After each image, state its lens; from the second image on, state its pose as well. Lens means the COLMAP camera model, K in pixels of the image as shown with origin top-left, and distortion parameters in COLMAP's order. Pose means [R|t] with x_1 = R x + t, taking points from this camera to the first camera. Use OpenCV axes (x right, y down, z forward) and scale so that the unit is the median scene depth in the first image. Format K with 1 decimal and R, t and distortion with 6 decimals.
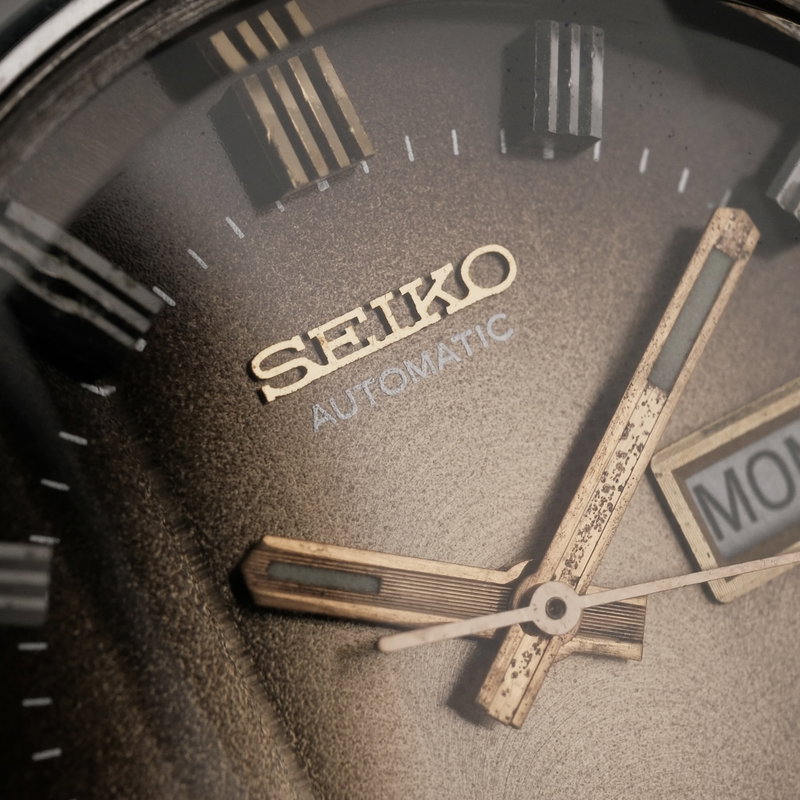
lens RADIAL K [[2374.3, 0, 398.3], [0, 2374.3, 377.5], [0, 0, 1]] dist [0.028727, 0.087415]
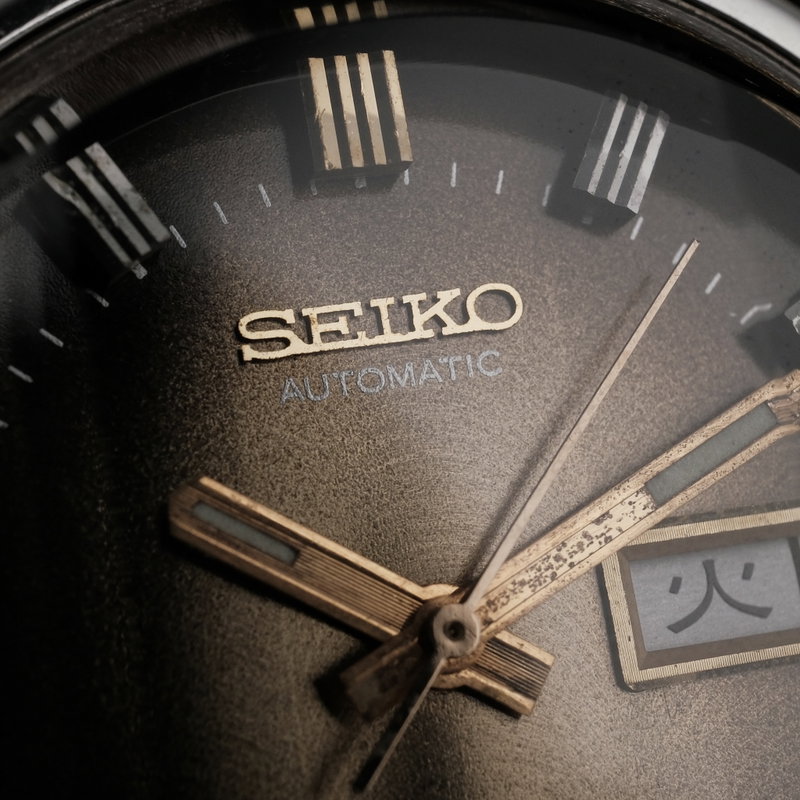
lens RADIAL K [[2374.3, 0, 398.3], [0, 2374.3, 377.5], [0, 0, 1]] dist [0.028727, 0.087415]
pose [[0.954636, 0.265792, -0.134254, 0.143830], [-0.280070, 0.954585, -0.101628, 0.099472], [0.101145, 0.134619, 0.985722, -0.007234]]
